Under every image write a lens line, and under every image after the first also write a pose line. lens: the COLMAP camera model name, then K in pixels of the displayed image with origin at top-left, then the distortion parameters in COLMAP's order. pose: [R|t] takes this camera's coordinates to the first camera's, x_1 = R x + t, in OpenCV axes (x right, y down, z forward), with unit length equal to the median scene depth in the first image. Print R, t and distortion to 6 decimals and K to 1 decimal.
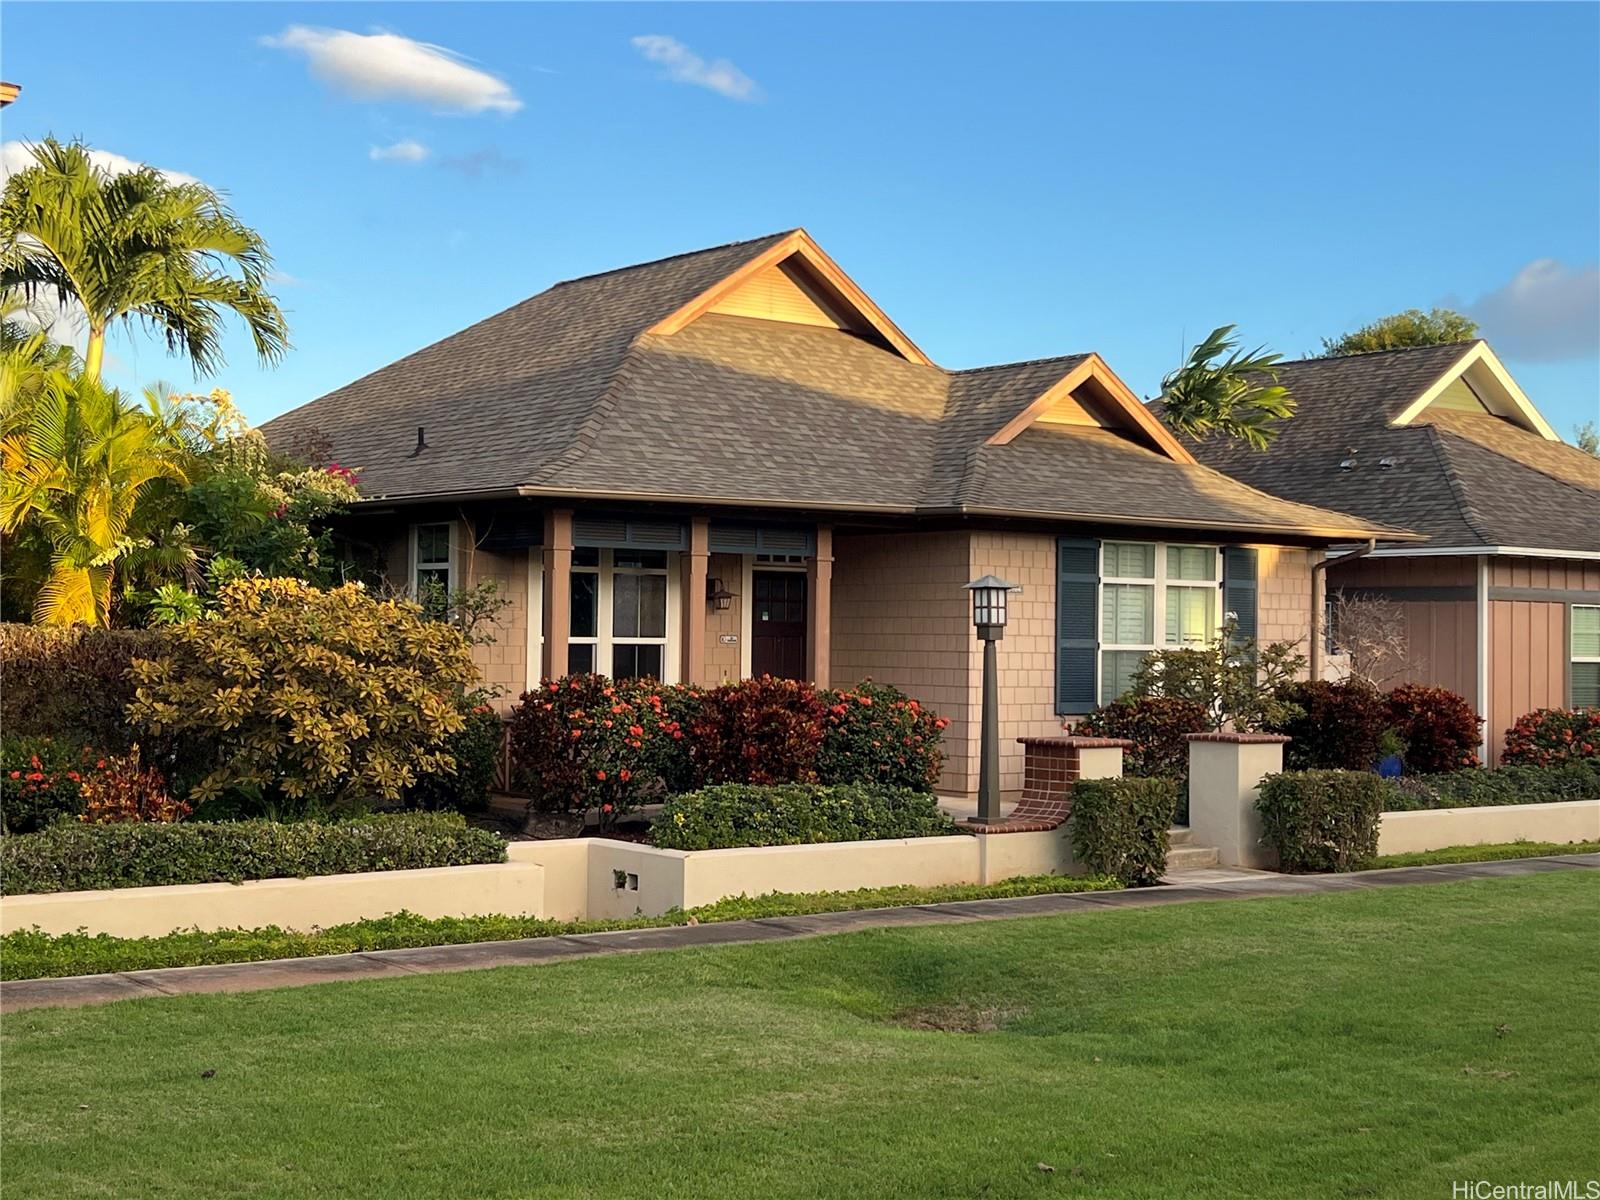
lens RADIAL K [[2171.5, 0, 800.0], [0, 2171.5, 600.0], [0, 0, 1]] dist [-0.038581, -0.044804]
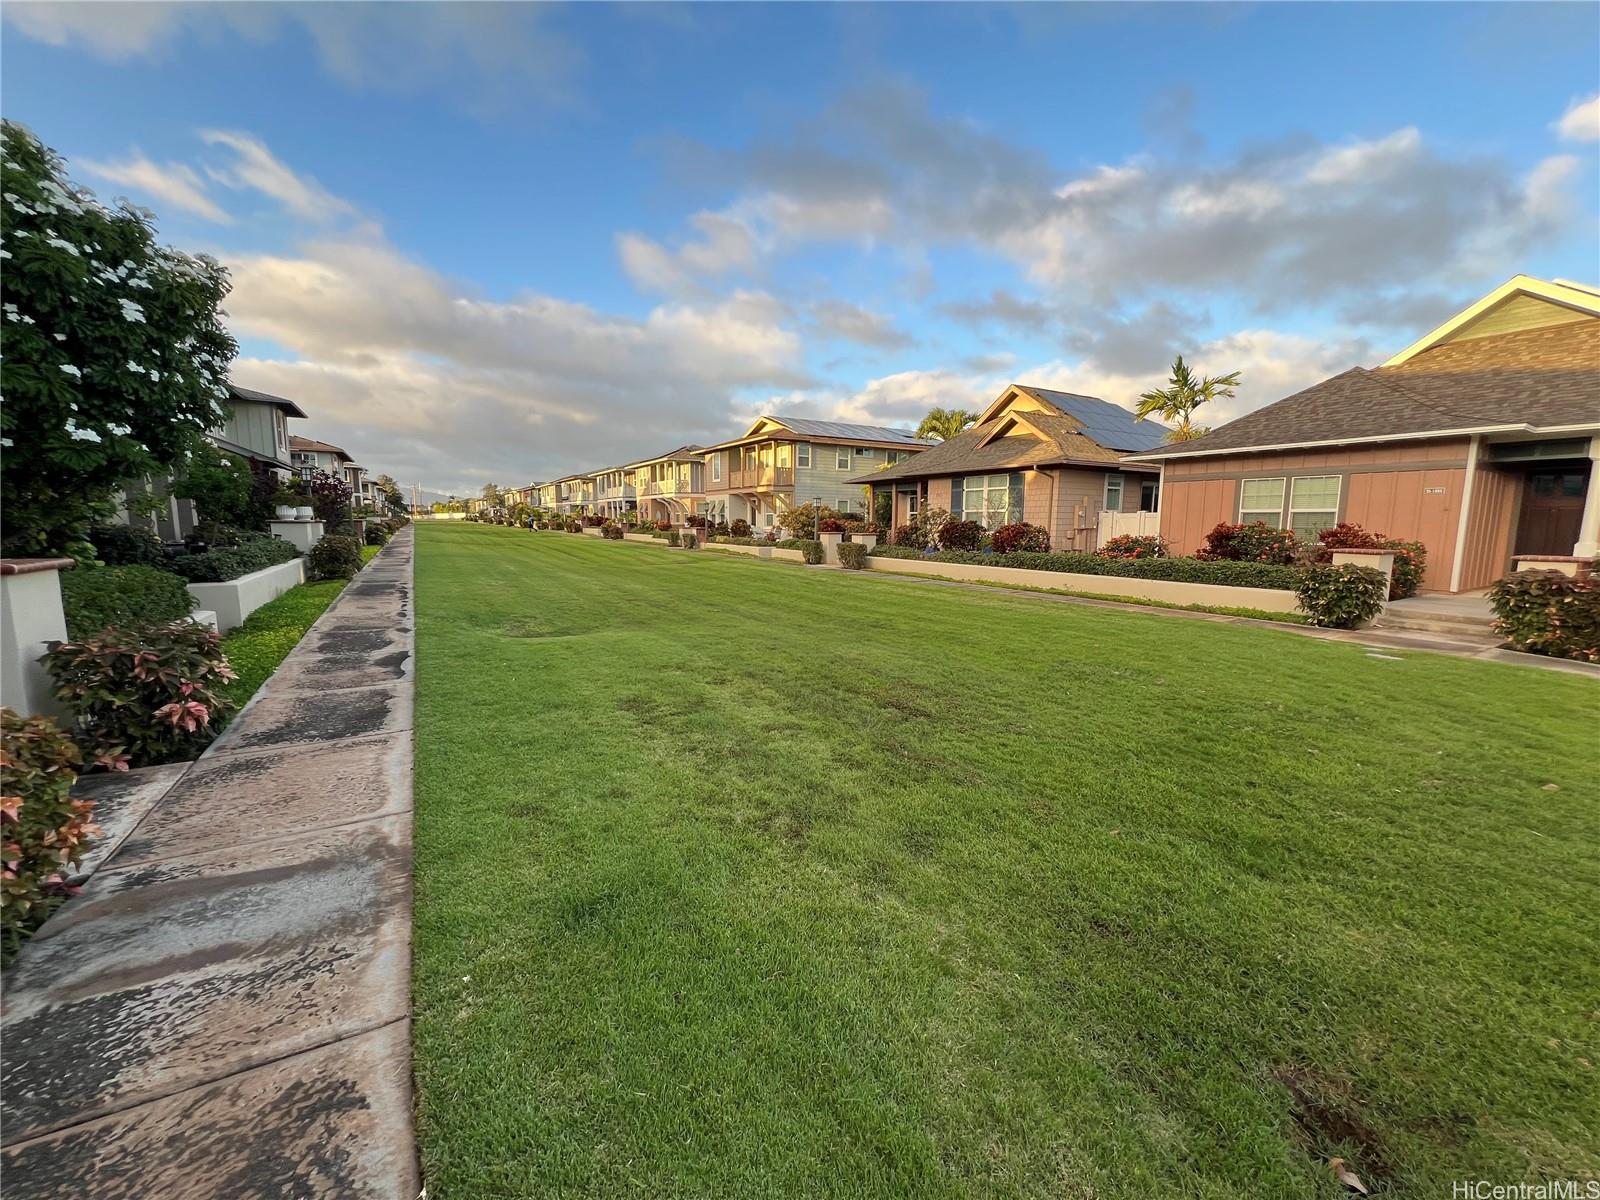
lens RADIAL K [[636.2, 0, 799.5], [0, 636.2, 602.3], [0, 0, 1]] dist [-0.001631, 0.000003]
pose [[-0.063807, 0.111415, -0.991723, 1.081147], [0.011358, 0.993765, 0.110914, 0.048212], [0.997898, -0.004187, -0.064674, 0.793499]]
